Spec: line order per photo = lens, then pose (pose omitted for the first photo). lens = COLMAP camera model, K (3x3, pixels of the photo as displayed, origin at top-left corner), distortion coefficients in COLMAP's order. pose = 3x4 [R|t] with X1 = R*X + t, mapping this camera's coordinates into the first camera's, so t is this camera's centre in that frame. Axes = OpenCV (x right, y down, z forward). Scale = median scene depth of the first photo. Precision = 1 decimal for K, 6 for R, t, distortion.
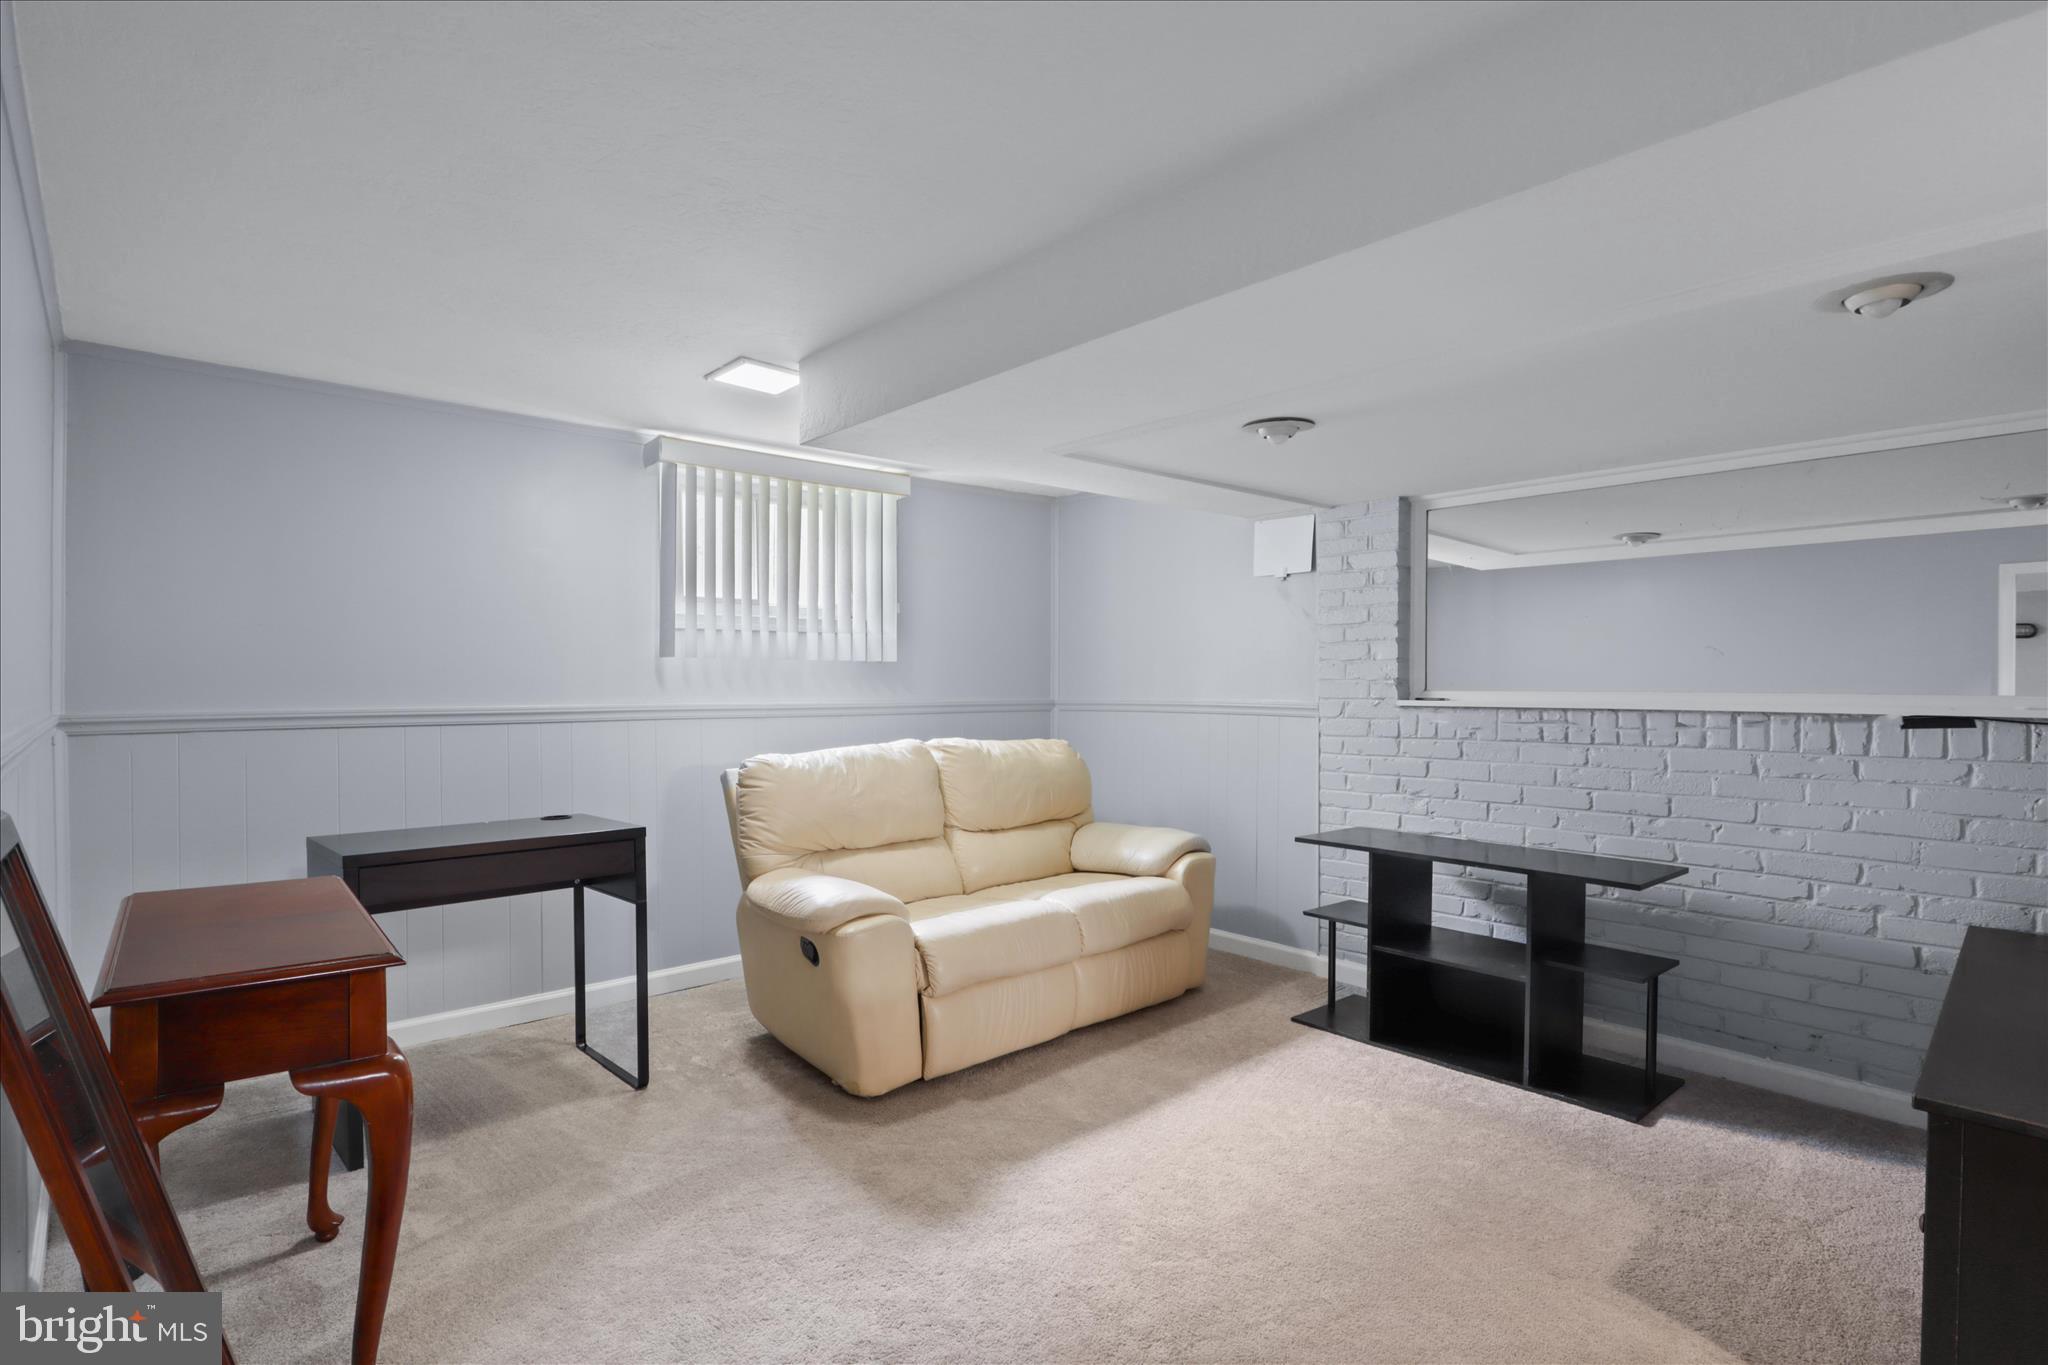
lens RADIAL K [[1014.5, 0, 1031.1], [0, 1014.5, 686.7], [0, 0, 1]] dist [-0.009265, 0.006141]
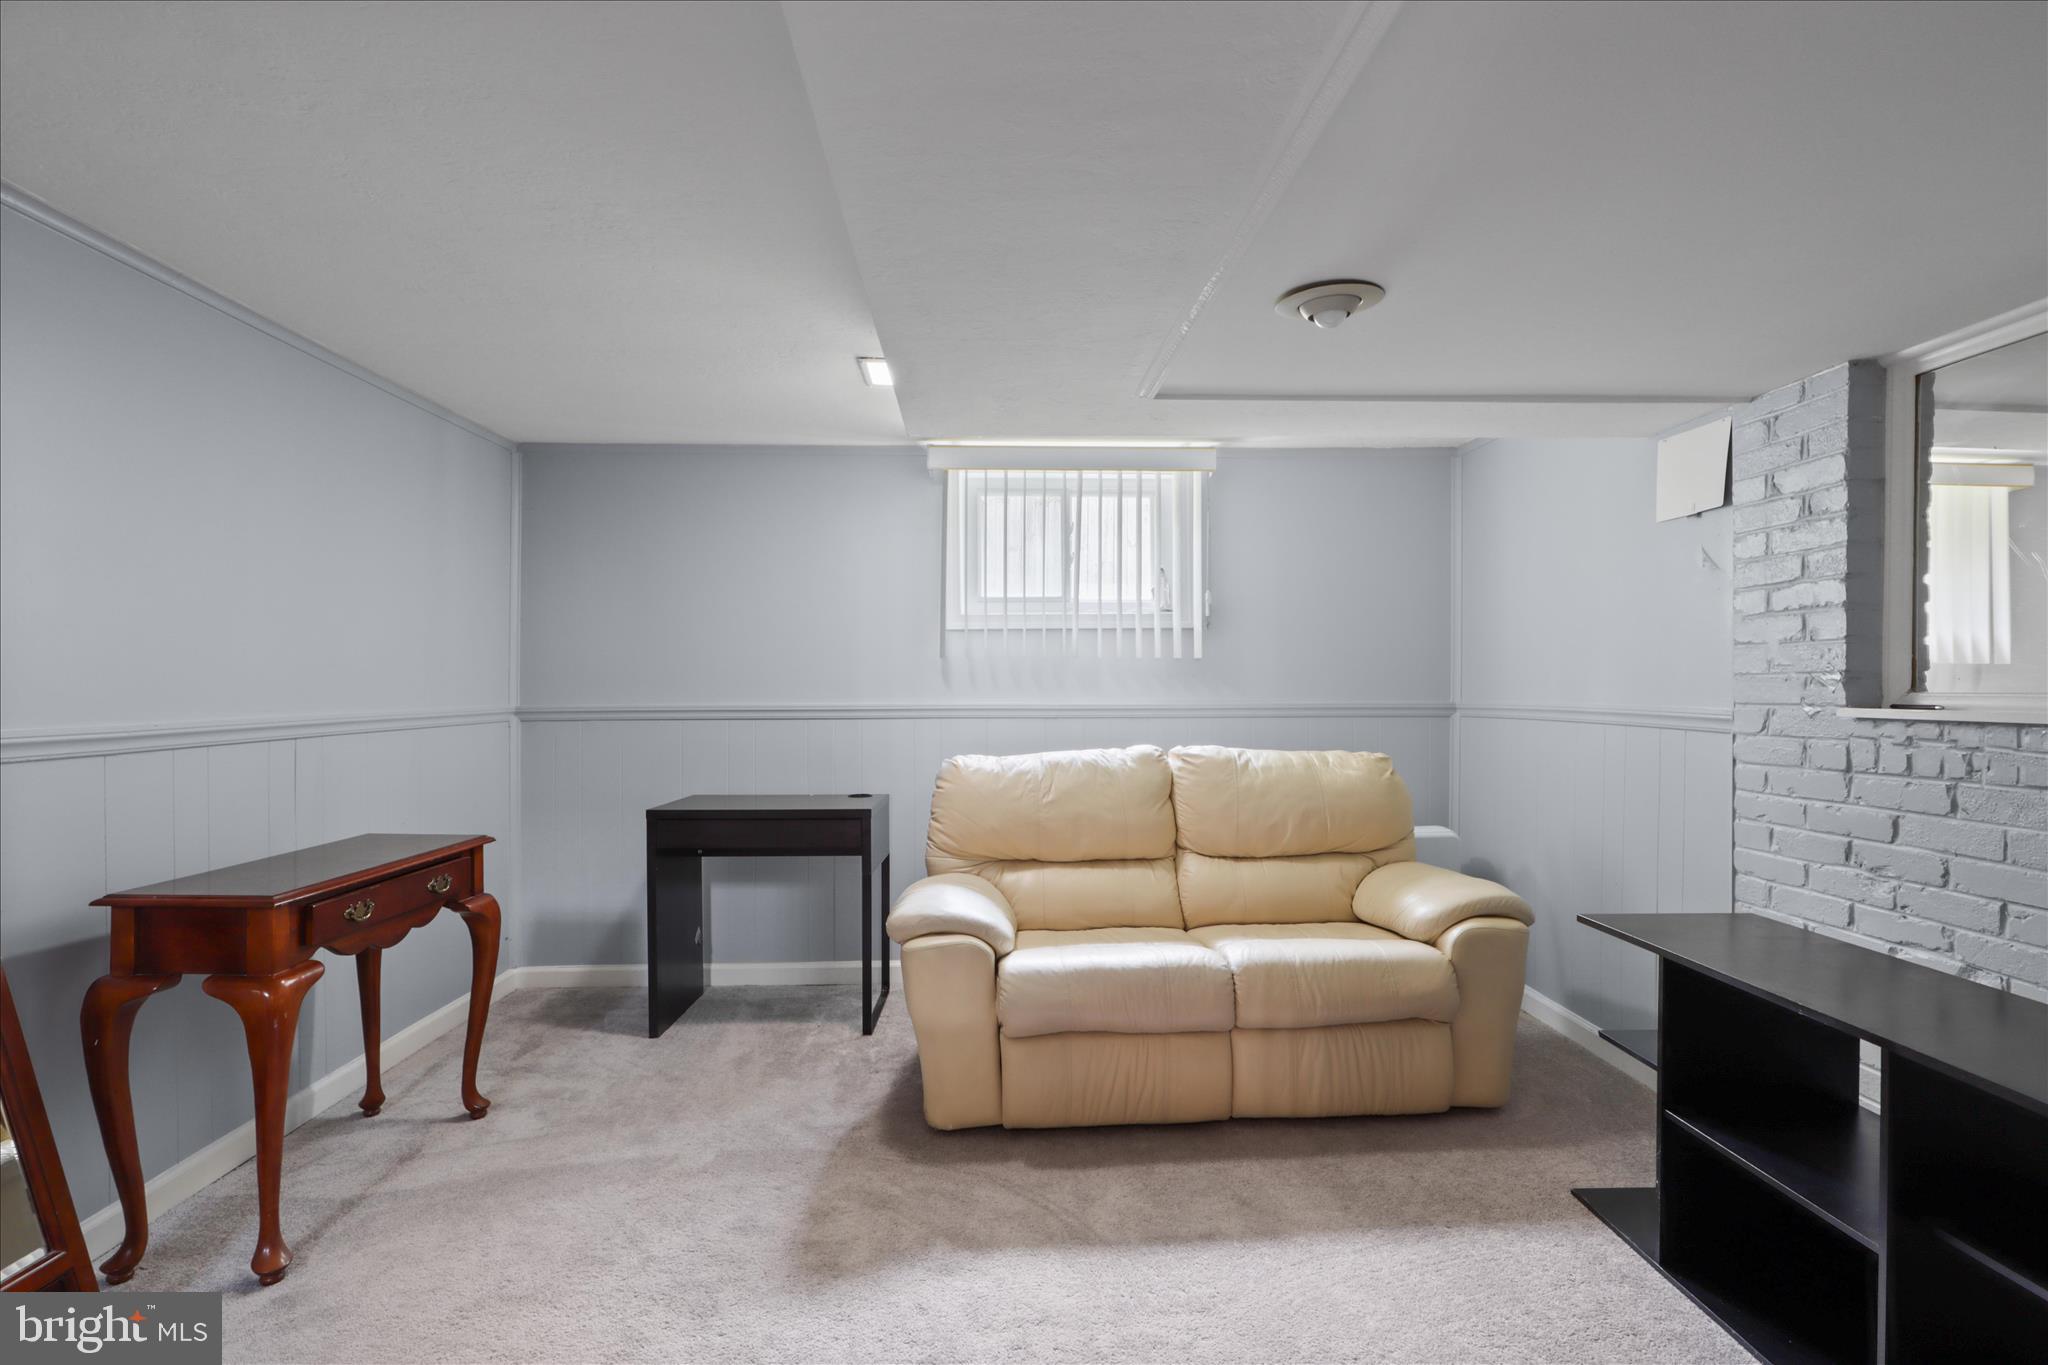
lens RADIAL K [[1014.5, 0, 1032.0], [0, 1014.5, 684.1], [0, 0, 1]] dist [-0.009265, 0.006141]
pose [[0.778469, -0.002544, -0.627678, 0.364481], [0.000770, 0.999995, -0.003098, 0.000992], [0.627683, 0.001928, 0.778467, 0.247017]]
